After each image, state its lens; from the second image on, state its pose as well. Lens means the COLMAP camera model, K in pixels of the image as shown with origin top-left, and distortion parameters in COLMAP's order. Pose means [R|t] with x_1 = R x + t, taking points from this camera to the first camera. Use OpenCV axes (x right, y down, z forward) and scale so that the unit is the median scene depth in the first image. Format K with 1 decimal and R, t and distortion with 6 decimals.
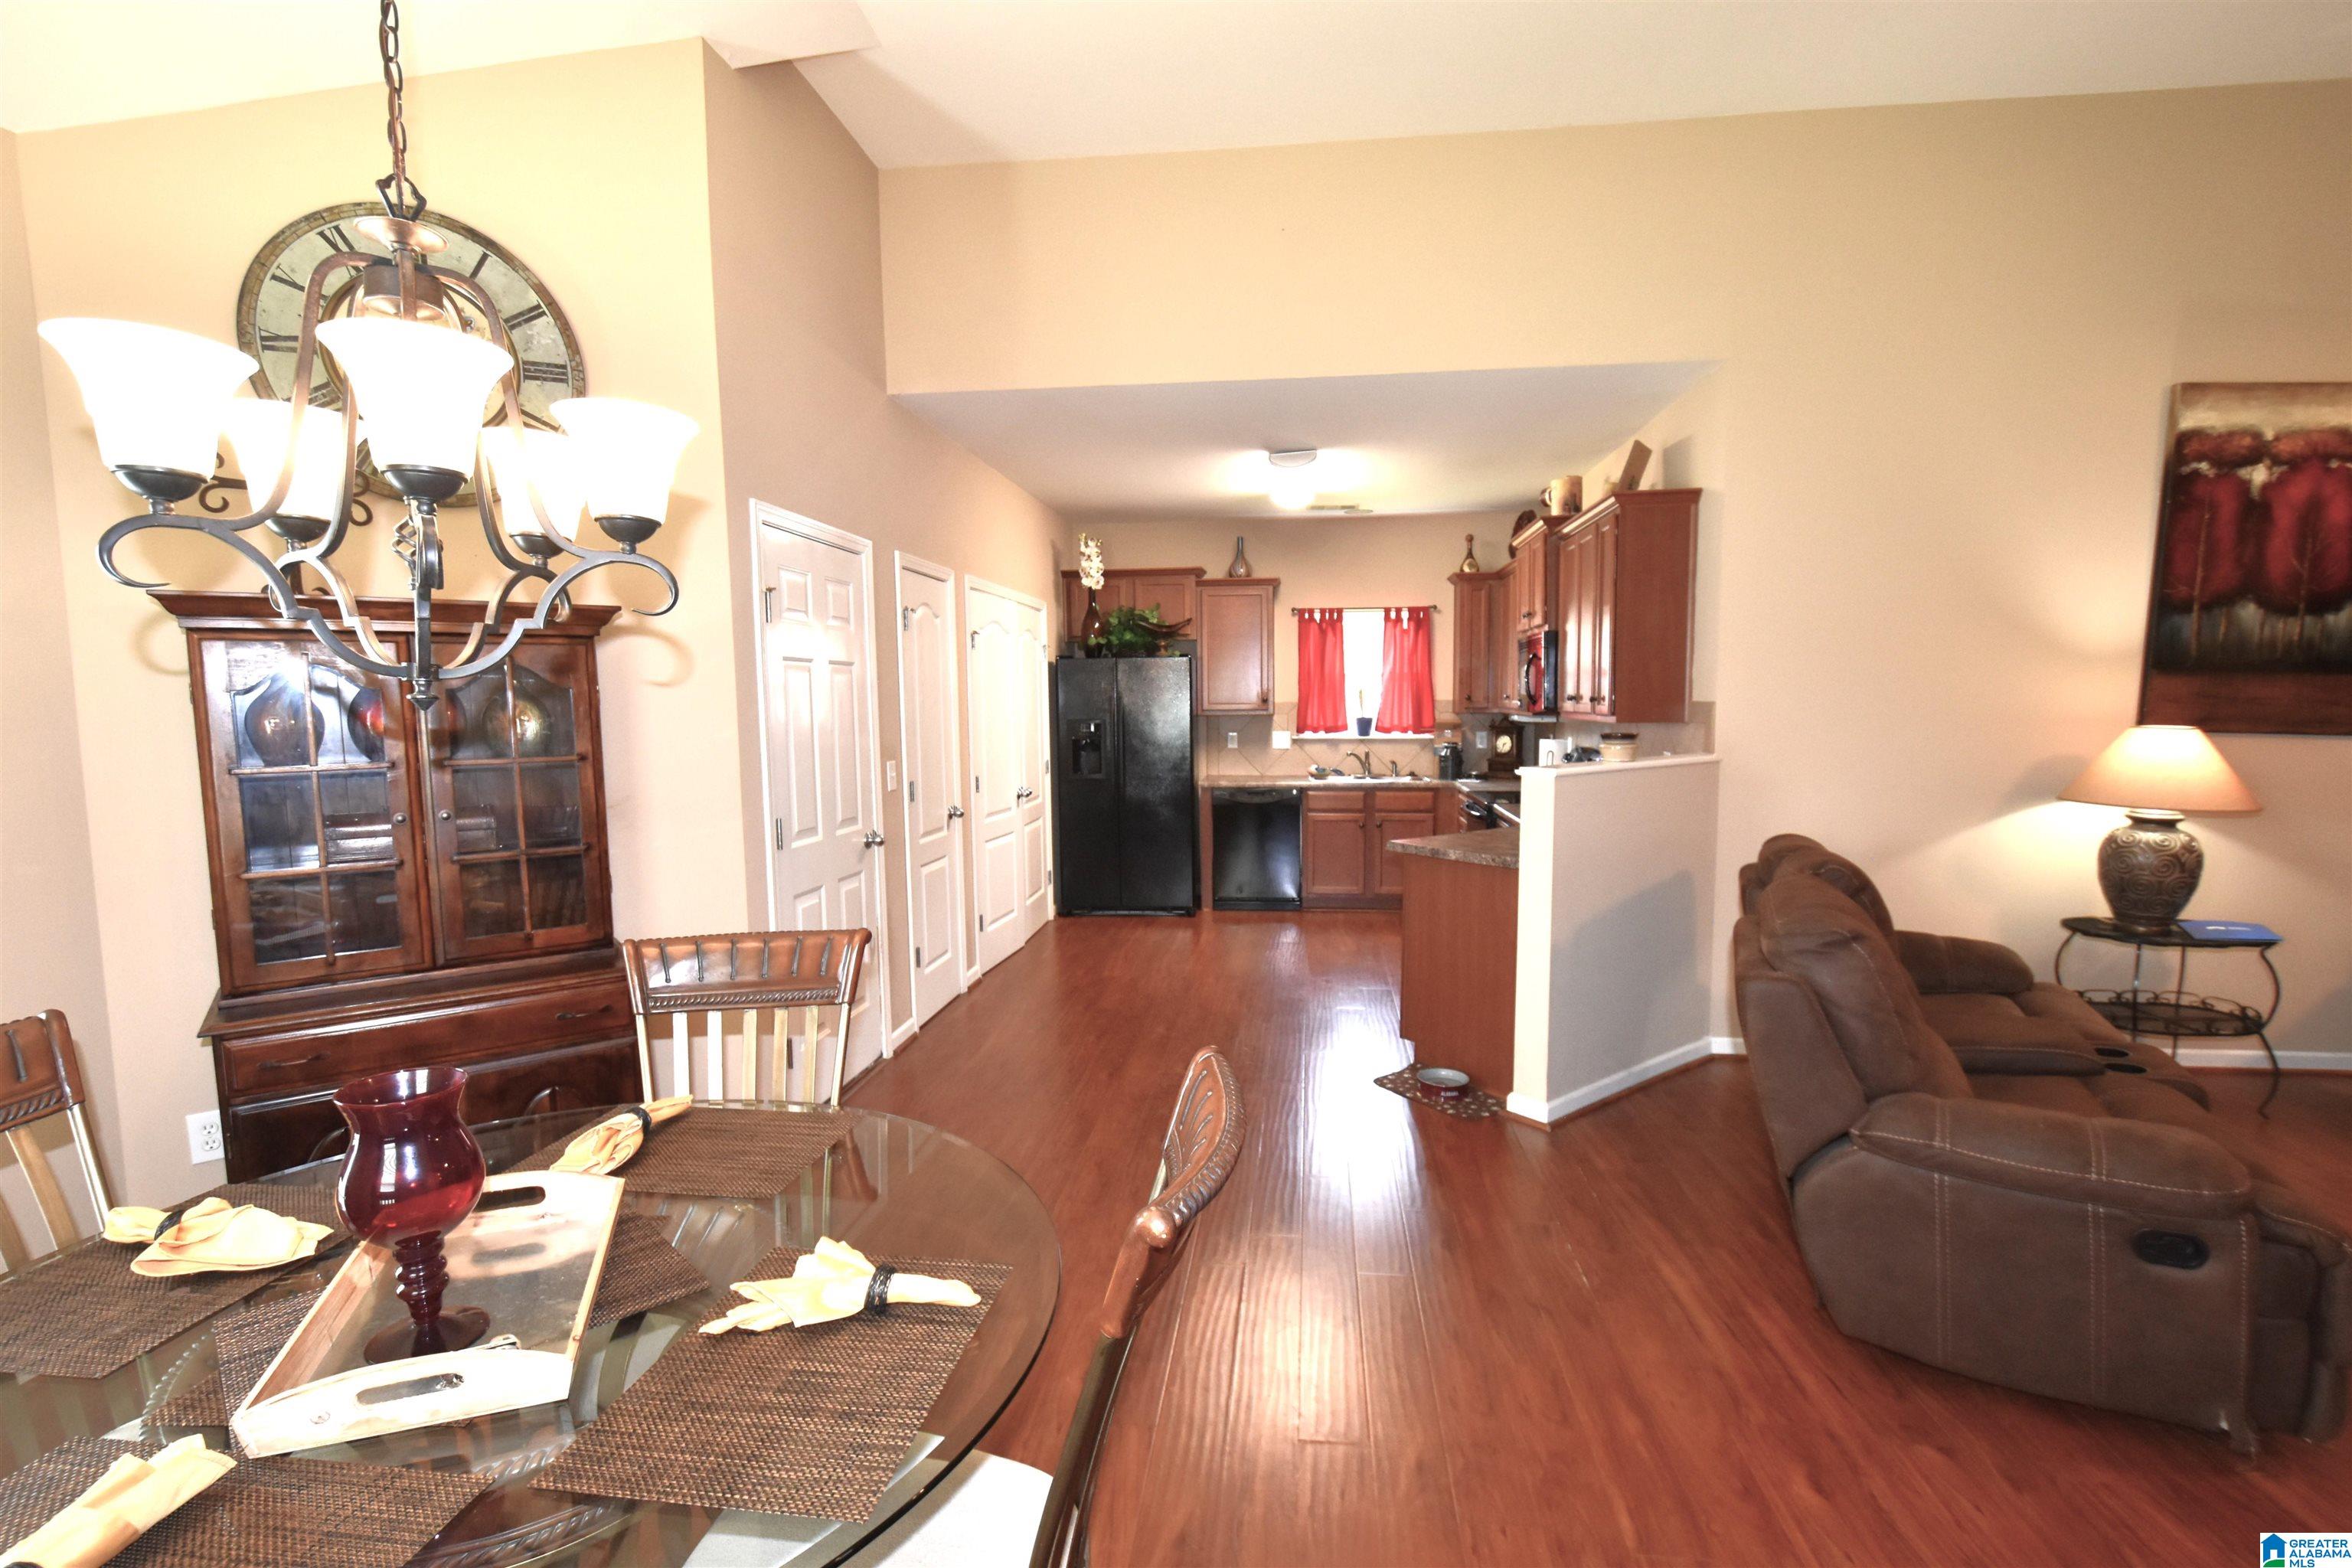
lens RADIAL K [[1107.0, 0, 1190.0], [0, 1107.0, 805.7], [0, 0, 1]] dist [0.011723, -0.009788]
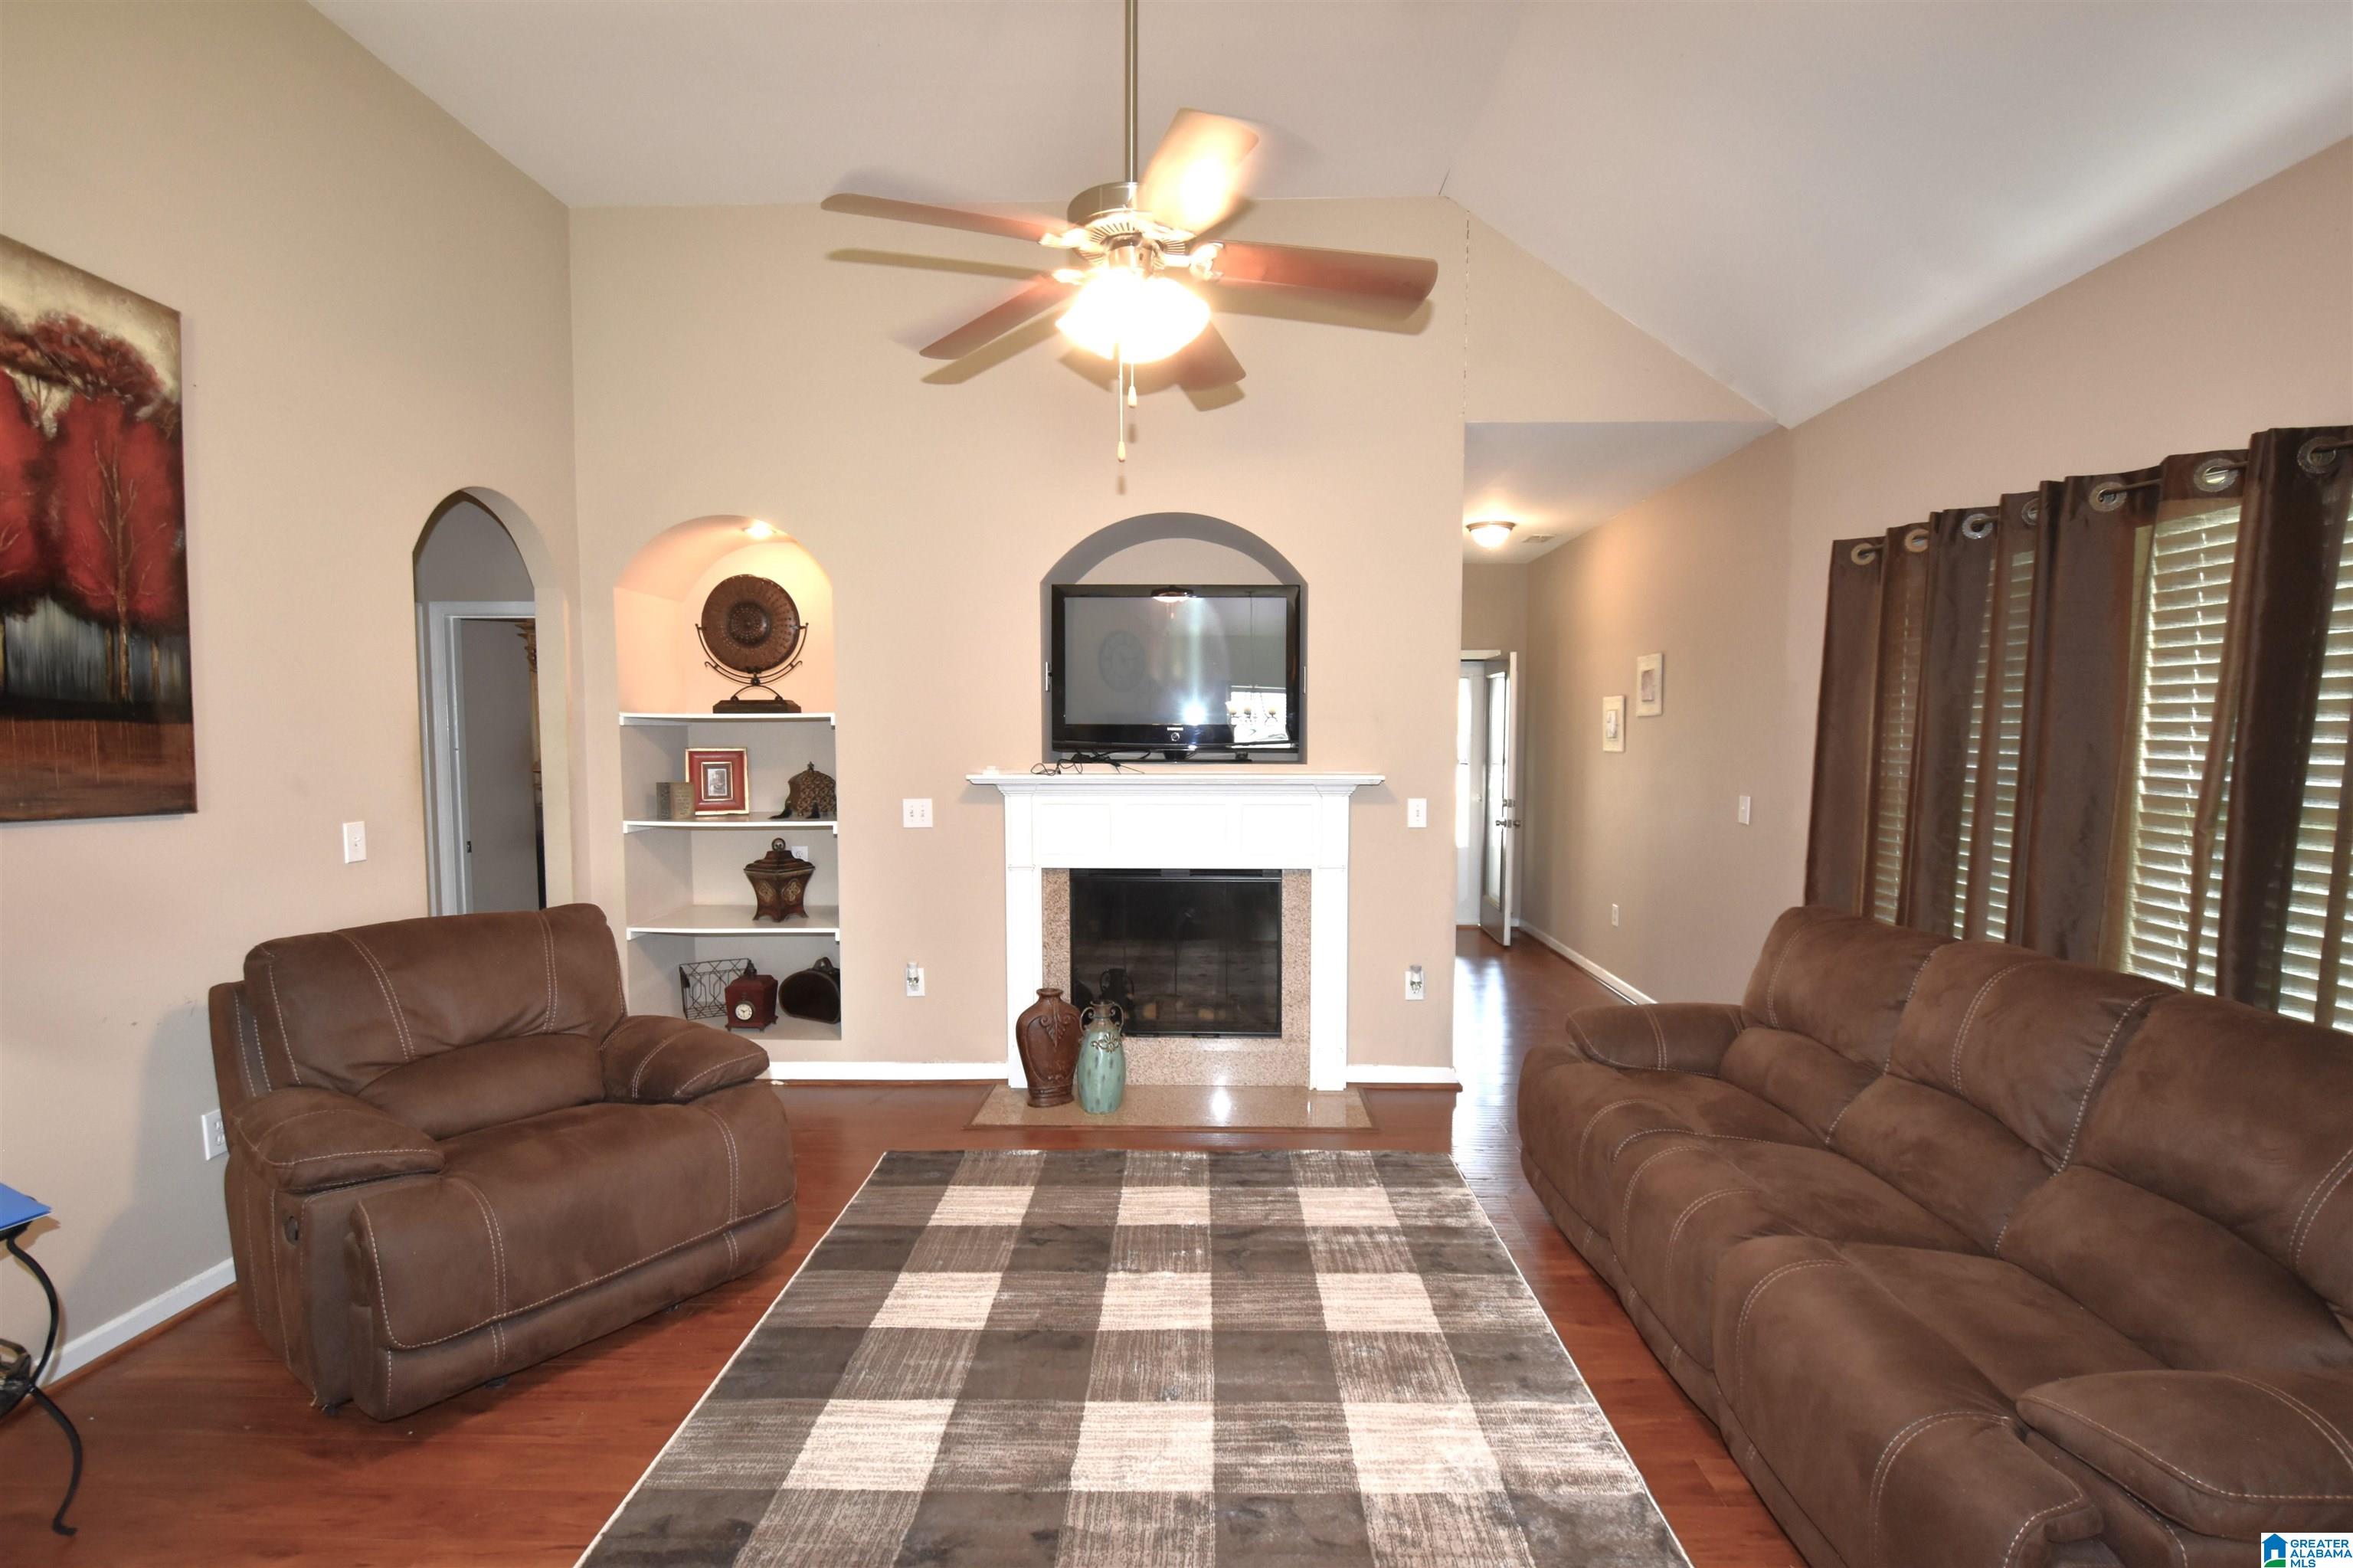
lens RADIAL K [[1096.4, 0, 1188.9], [0, 1096.4, 803.5], [0, 0, 1]] dist [0.009991, -0.010503]
pose [[-0.085554, -0.056572, 0.994726, 0.209381], [0.099300, 0.992932, 0.065011, -0.027182], [-0.991373, 0.104338, -0.079332, 0.234792]]
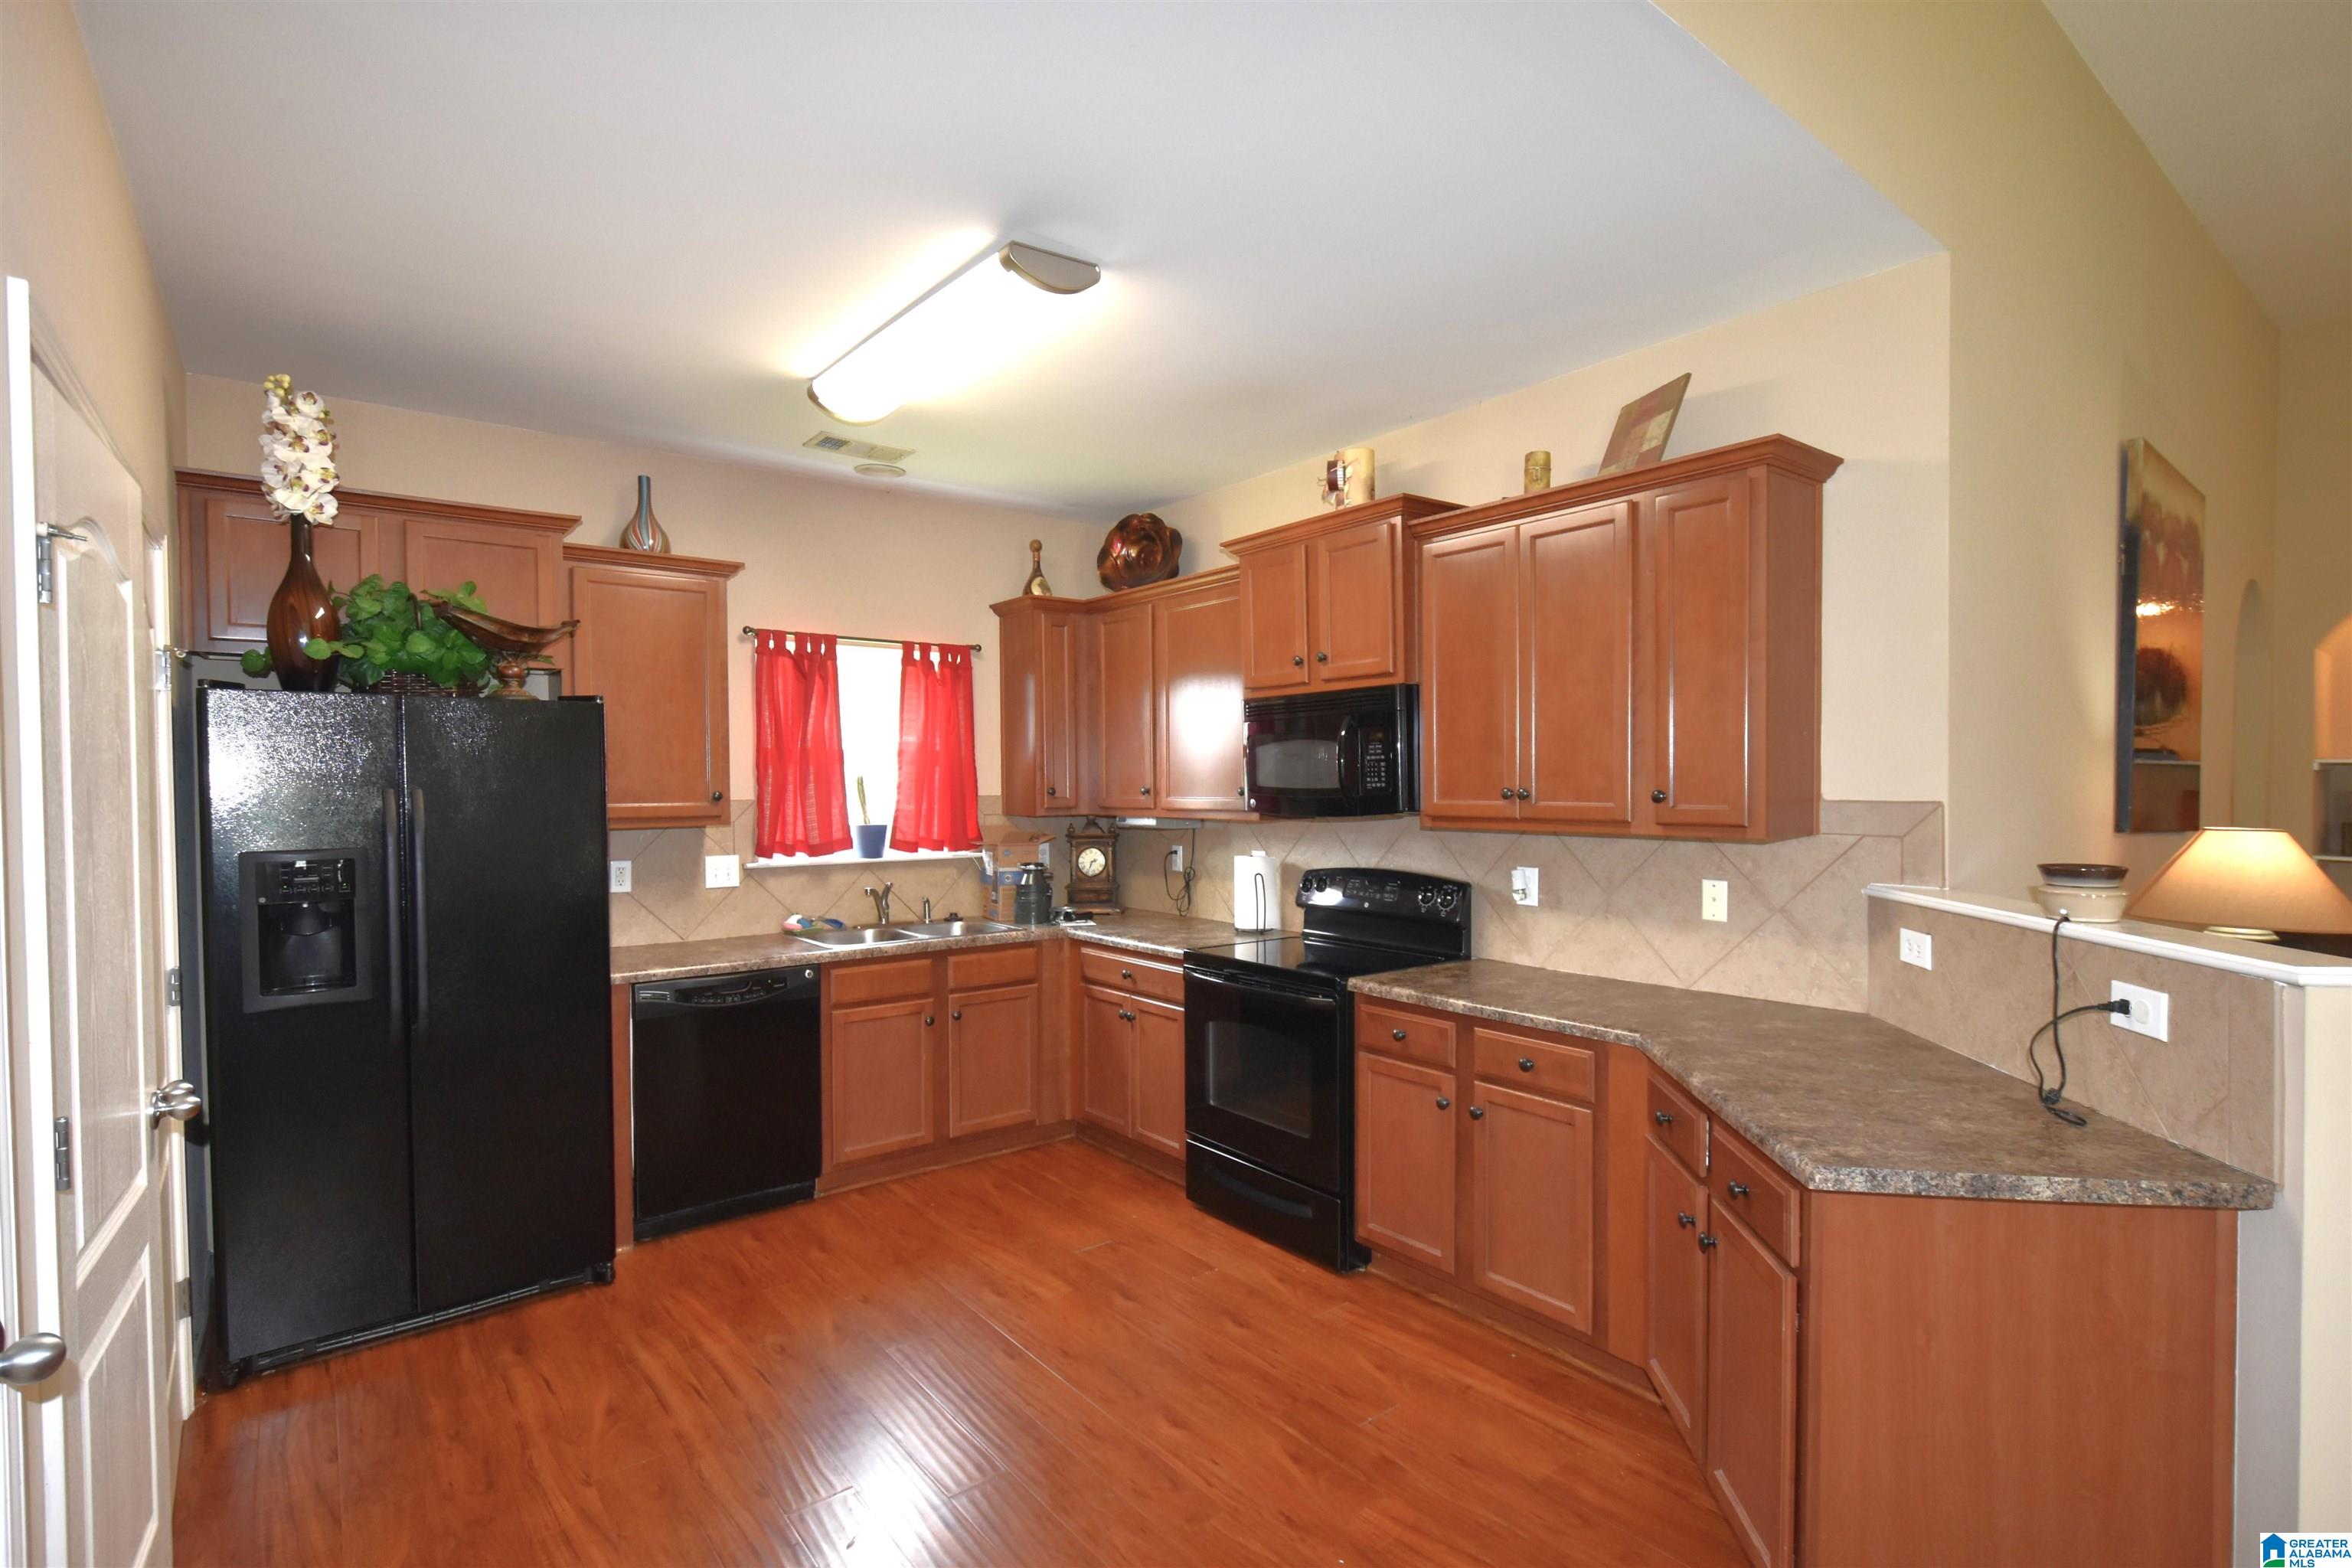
lens RADIAL K [[1107.0, 0, 1190.0], [0, 1107.0, 805.7], [0, 0, 1]] dist [0.011723, -0.009788]
pose [[0.708163, -0.010600, 0.705970, -0.145687], [0.067988, 0.996264, -0.053241, -0.051265], [-0.702768, 0.085701, 0.706238, 0.504797]]
